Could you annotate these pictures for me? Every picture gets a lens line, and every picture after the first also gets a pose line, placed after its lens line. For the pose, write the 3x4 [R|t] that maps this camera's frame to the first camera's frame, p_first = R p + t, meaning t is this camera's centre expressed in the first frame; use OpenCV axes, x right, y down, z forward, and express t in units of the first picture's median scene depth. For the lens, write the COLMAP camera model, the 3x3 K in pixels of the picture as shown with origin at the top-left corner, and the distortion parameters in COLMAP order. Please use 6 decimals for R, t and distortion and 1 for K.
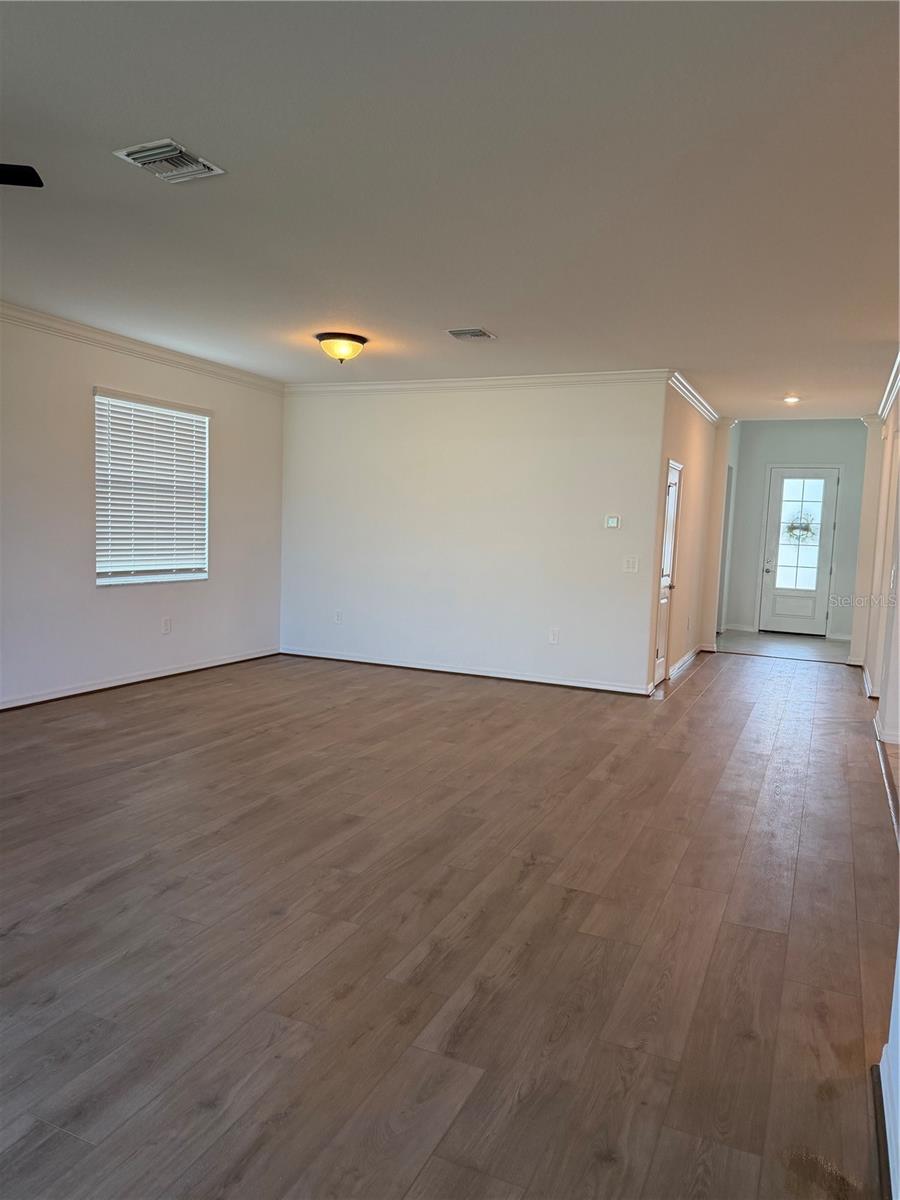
lens RADIAL K [[840.4, 0, 450.0], [0, 840.4, 600.0], [0, 0, 1]] dist [0.076703, -0.106263]
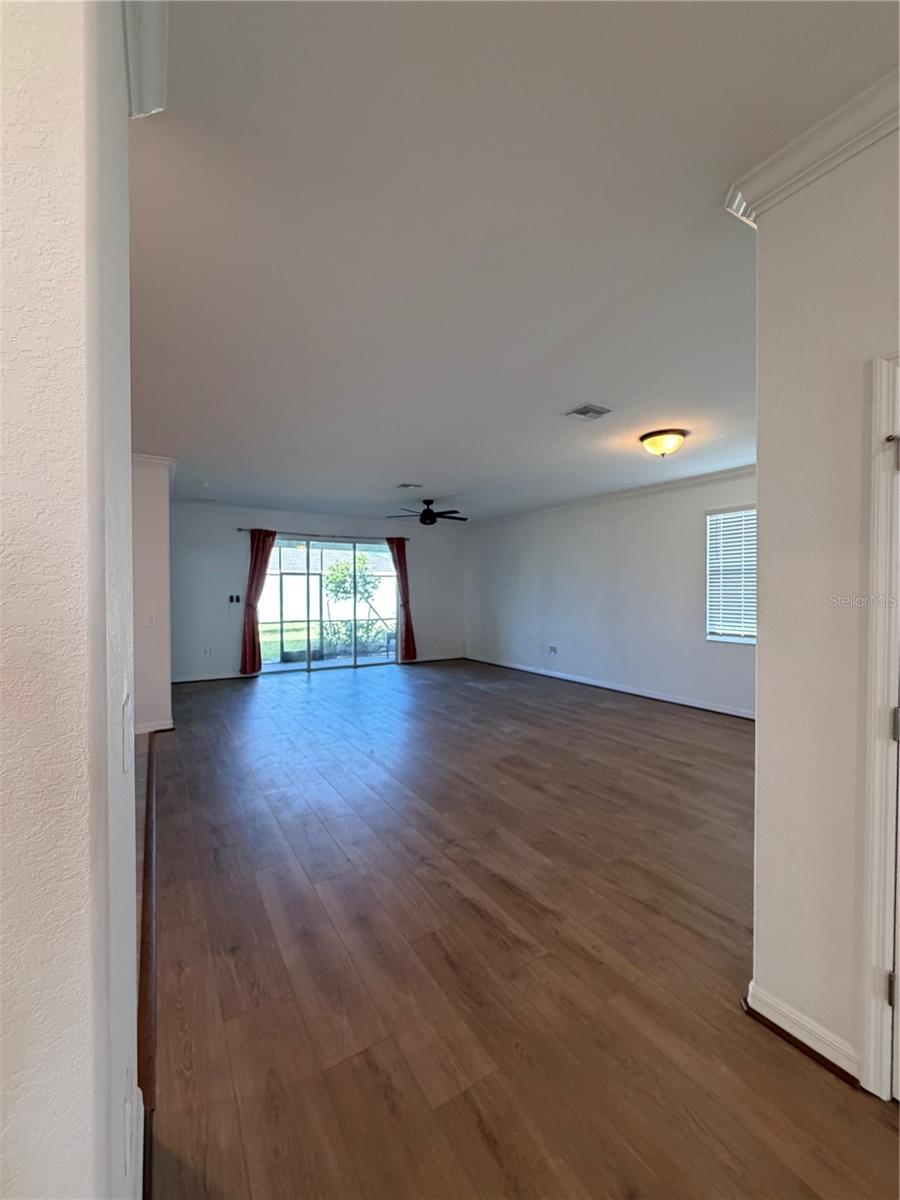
lens RADIAL K [[480.8, 0, 447.4], [0, 480.8, 597.2], [0, 0, 1]] dist [-0.004218, -0.000535]
pose [[-0.565045, -0.026226, -0.824643, 0.628878], [-0.092222, 0.995239, 0.031539, -0.088030], [0.819890, 0.093871, -0.564773, 1.249934]]
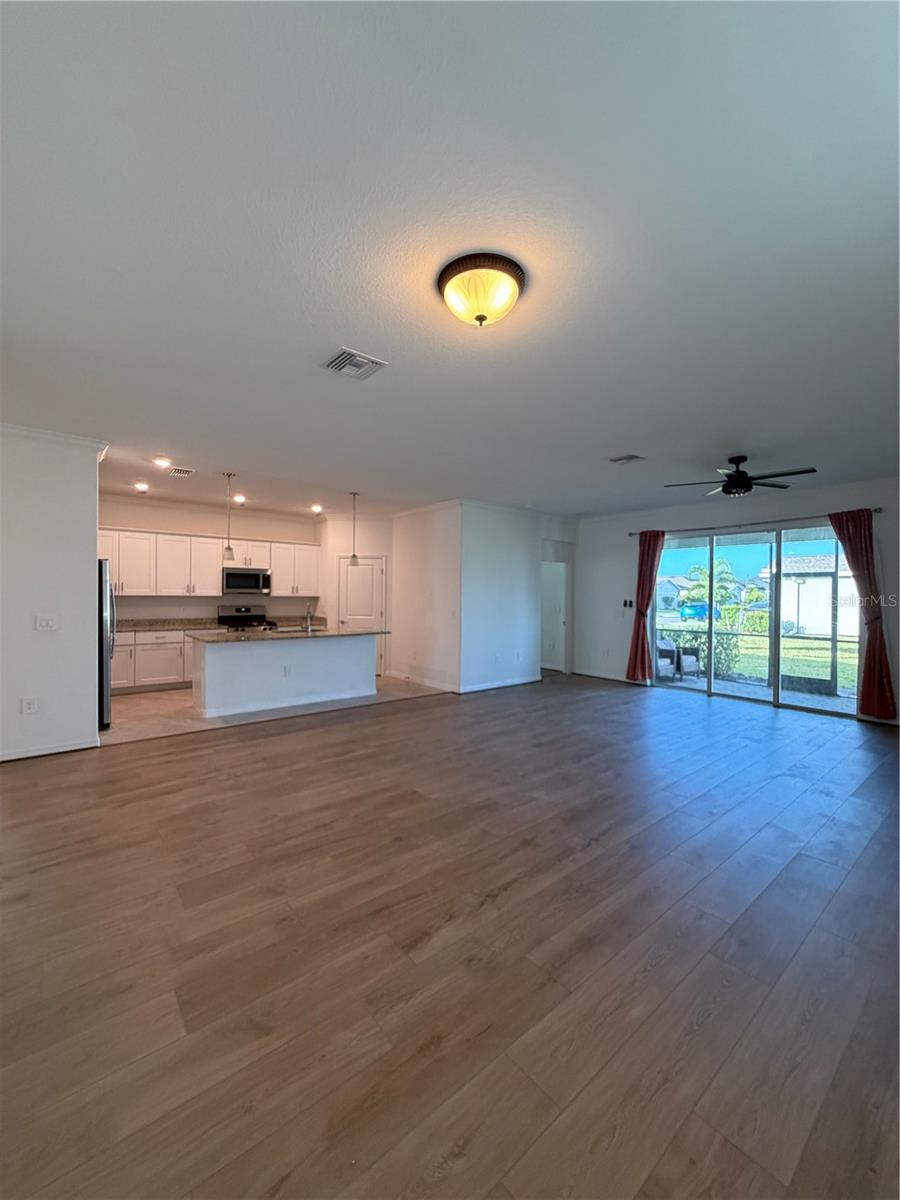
lens RADIAL K [[480.8, 0, 447.4], [0, 480.8, 597.2], [0, 0, 1]] dist [-0.004218, -0.000535]
pose [[-0.895522, -0.051802, 0.441991, -0.282467], [-0.006401, 0.994598, 0.103599, -0.140726], [-0.444970, 0.089946, -0.891017, 1.431581]]
